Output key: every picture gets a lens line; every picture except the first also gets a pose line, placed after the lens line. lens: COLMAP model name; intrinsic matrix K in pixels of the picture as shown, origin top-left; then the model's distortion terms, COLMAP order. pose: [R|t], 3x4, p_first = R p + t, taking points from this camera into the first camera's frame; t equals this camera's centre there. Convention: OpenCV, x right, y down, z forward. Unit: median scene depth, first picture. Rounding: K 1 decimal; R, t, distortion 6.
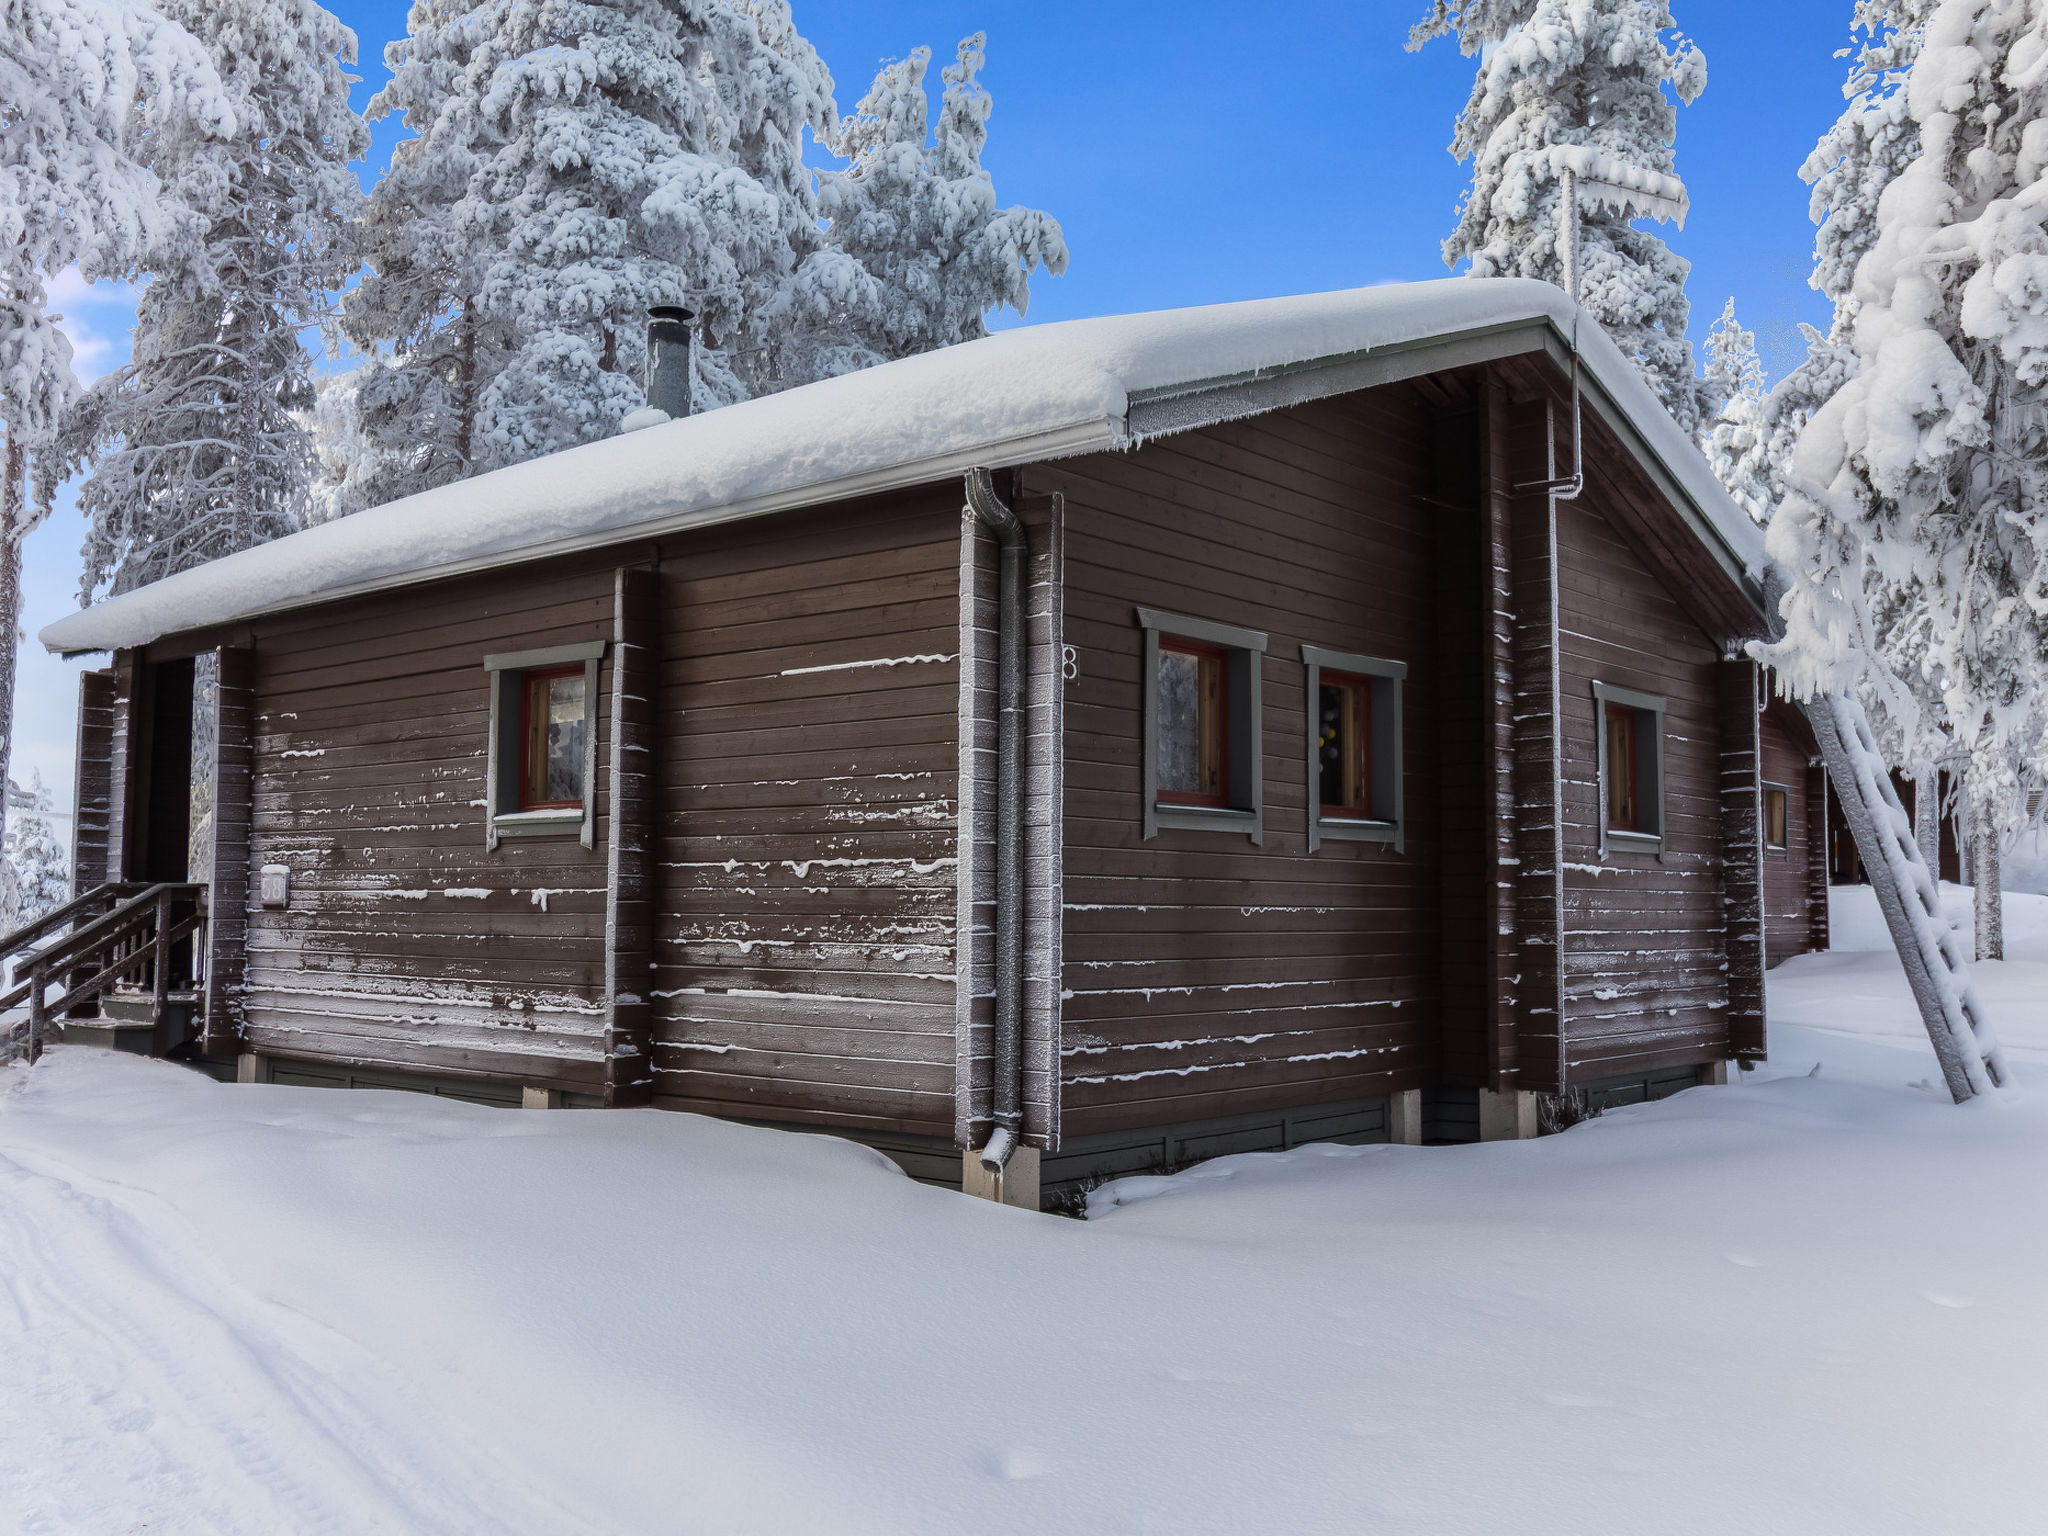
lens RADIAL K [[1829.1, 0, 1024.0], [0, 1829.1, 768.0], [0, 0, 1]] dist [0.003000, 0.001908]
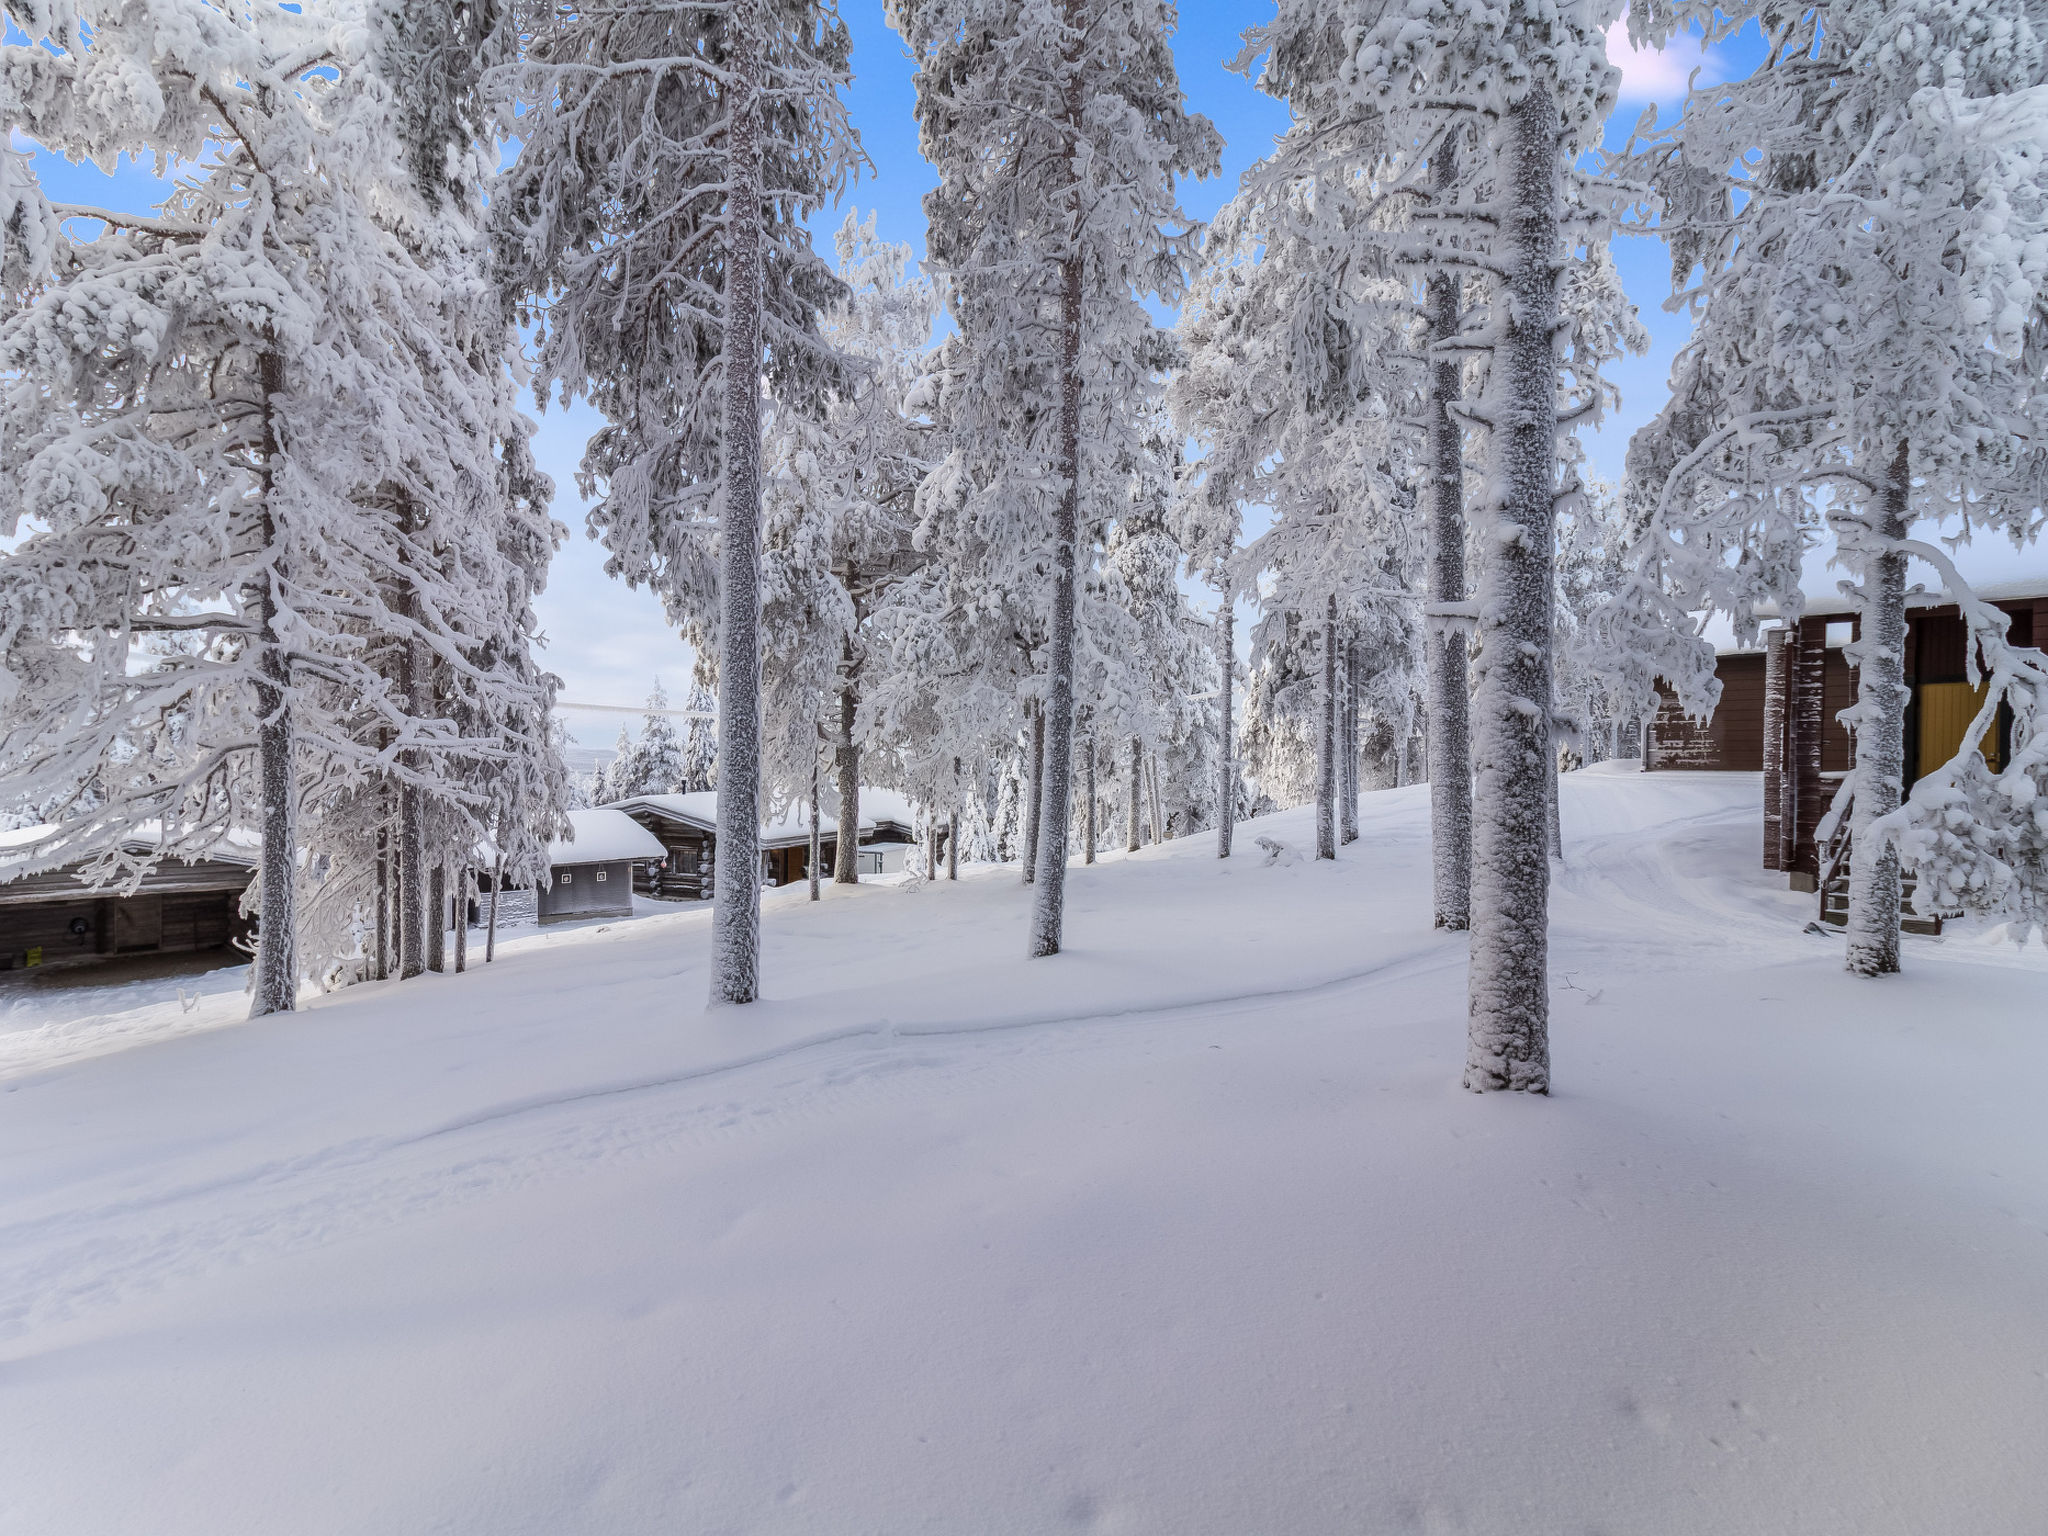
lens RADIAL K [[1062.2, 0, 1011.0], [0, 1062.2, 771.2], [0, 0, 1]] dist [0.004284, 0.001467]
pose [[0.980428, 0.004378, -0.196830, -0.319528], [0.013247, 0.996020, 0.088137, 0.017020], [0.196433, -0.089019, 0.976468, 0.776919]]
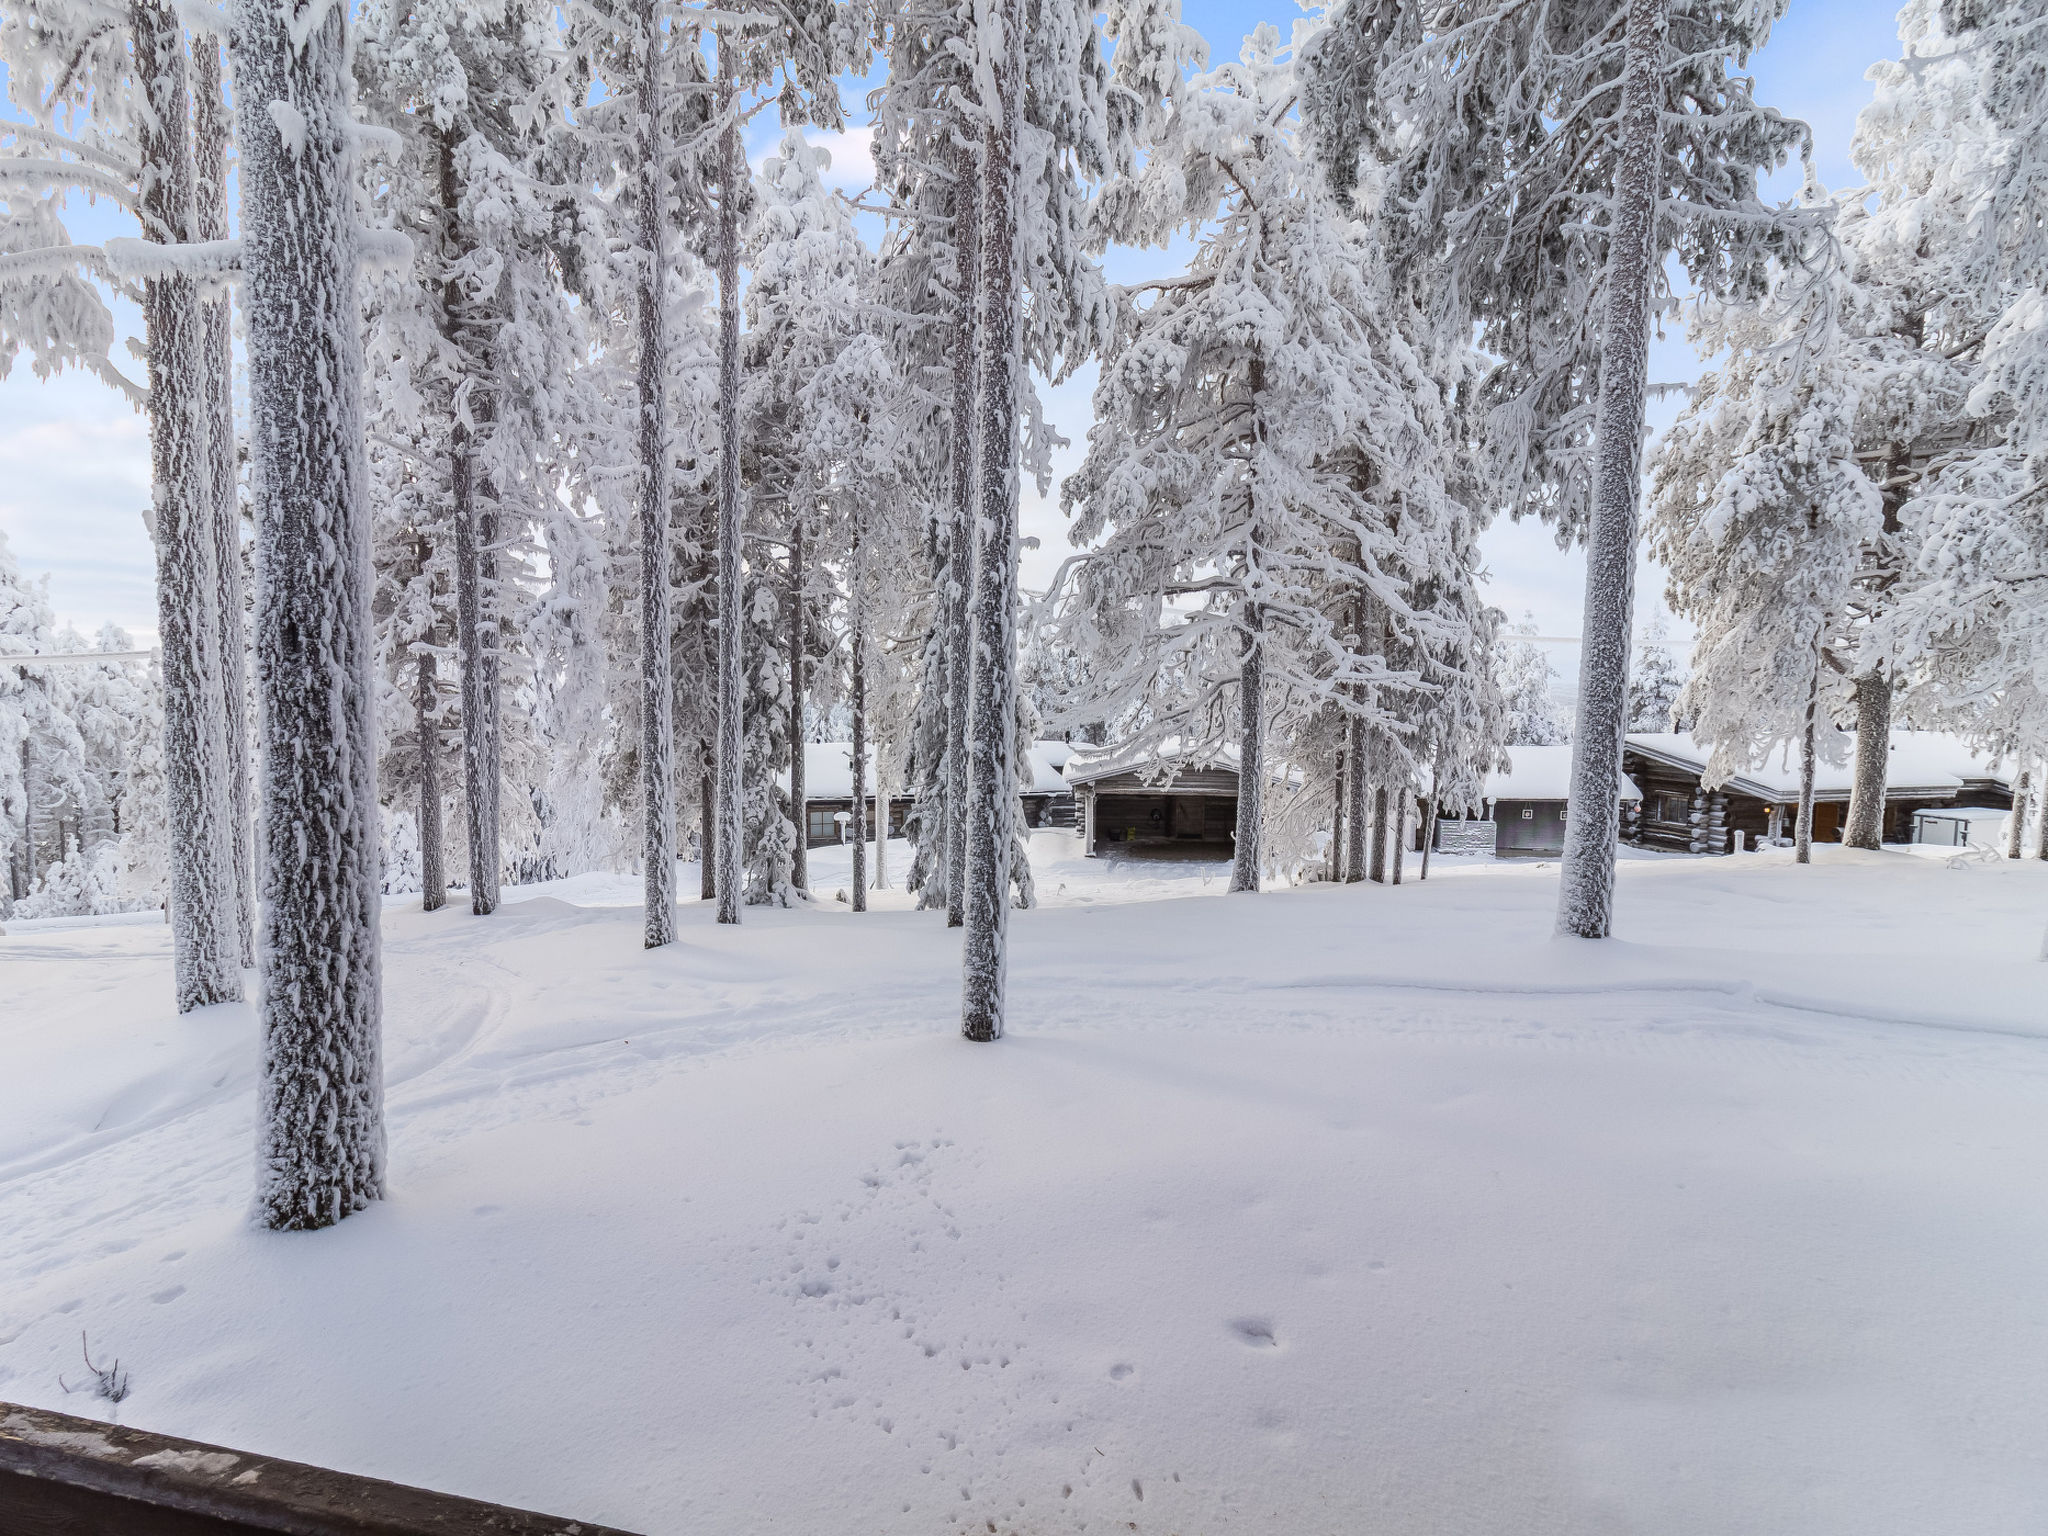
lens RADIAL K [[1061.6, 0, 1012.0], [0, 1061.6, 769.5], [0, 0, 1]] dist [0.001987, 0.000243]
pose [[0.484067, 0.069000, -0.872306, -0.298925], [0.061875, 0.991692, 0.112780, 0.017449], [0.872840, -0.108567, 0.475776, 0.775276]]
